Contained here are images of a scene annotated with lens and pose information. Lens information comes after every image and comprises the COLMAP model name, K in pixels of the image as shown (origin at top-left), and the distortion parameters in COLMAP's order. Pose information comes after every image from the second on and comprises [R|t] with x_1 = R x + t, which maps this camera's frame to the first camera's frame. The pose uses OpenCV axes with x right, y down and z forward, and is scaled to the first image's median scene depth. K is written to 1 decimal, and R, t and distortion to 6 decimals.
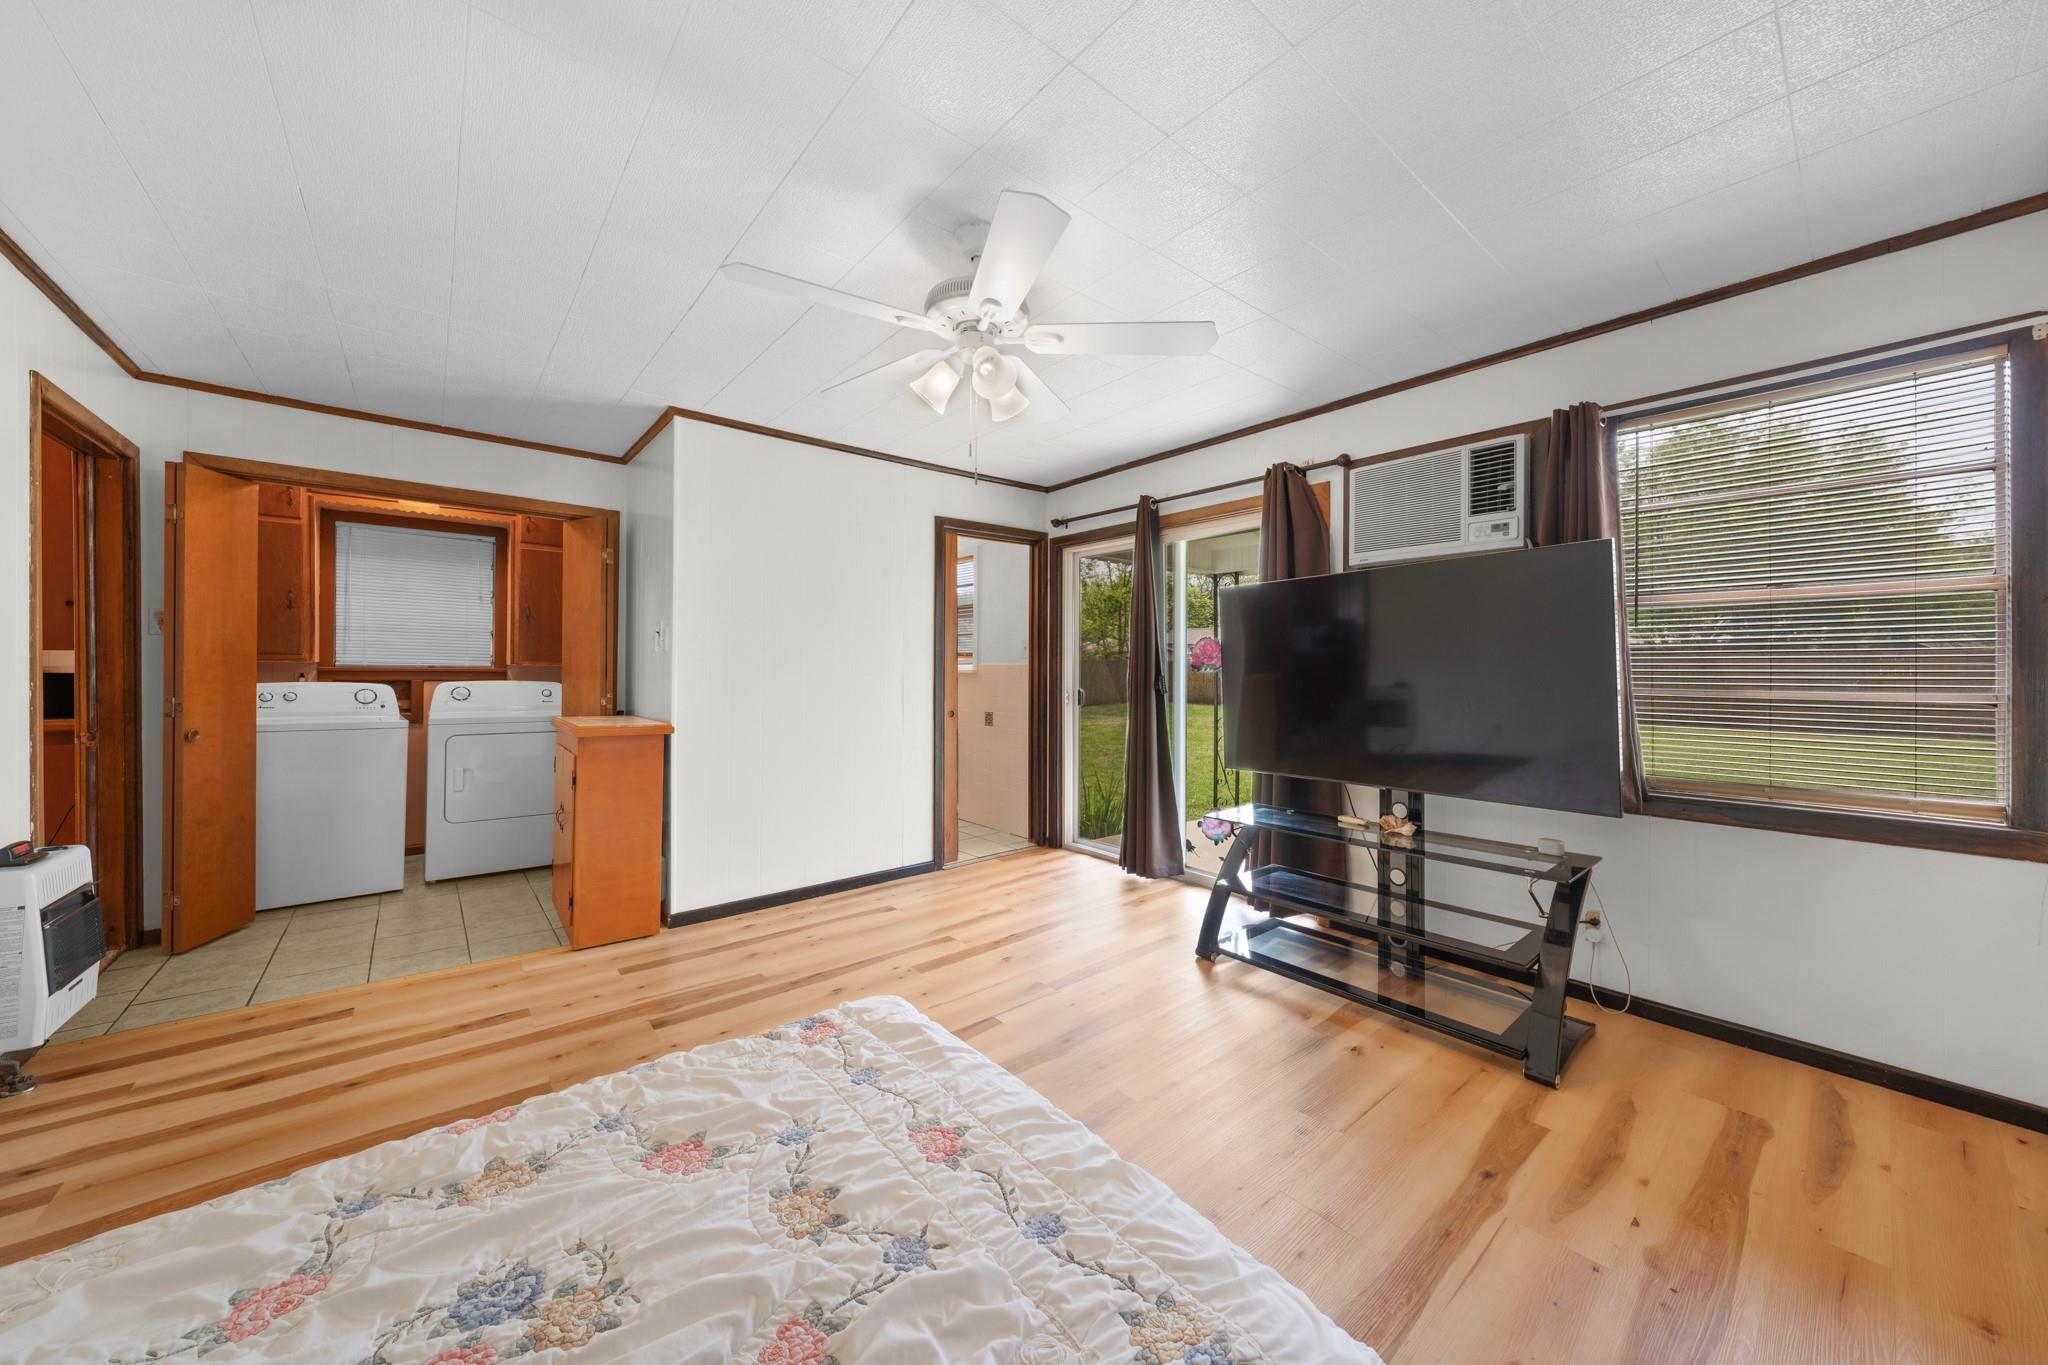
lens RADIAL K [[716.6, 0, 1027.2], [0, 716.6, 666.5], [0, 0, 1]] dist [-0.001187, -0.000140]
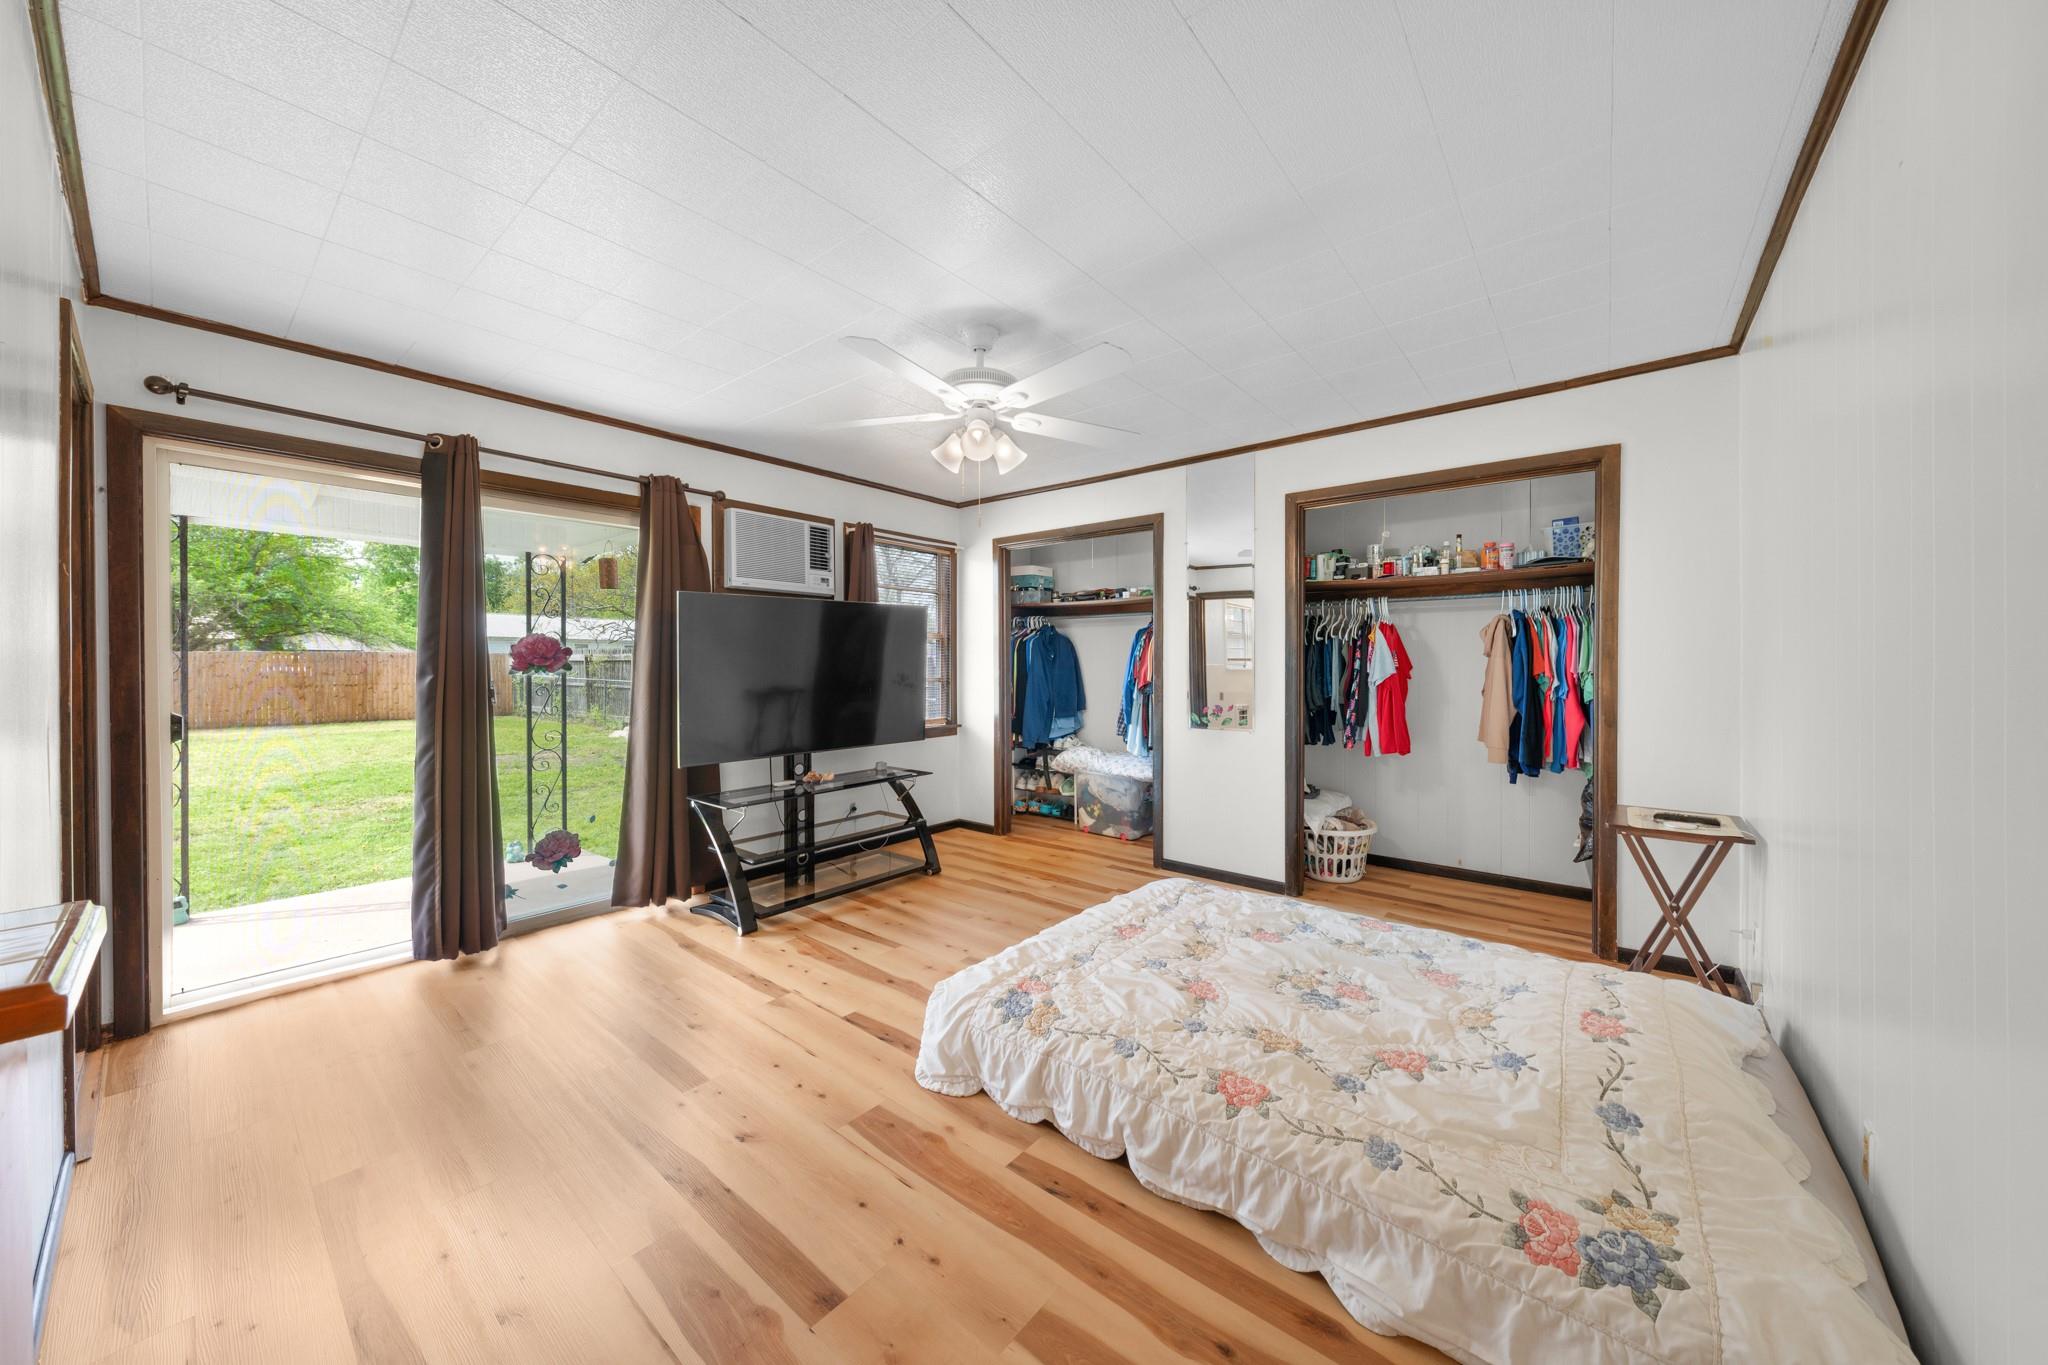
lens RADIAL K [[716.6, 0, 1022.8], [0, 716.6, 674.8], [0, 0, 1]] dist [-0.001187, -0.000140]
pose [[-0.189110, -0.014840, 0.981844, -1.040517], [-0.000844, 0.999888, 0.014950, -0.008365], [-0.981956, 0.001998, -0.189101, 0.906106]]
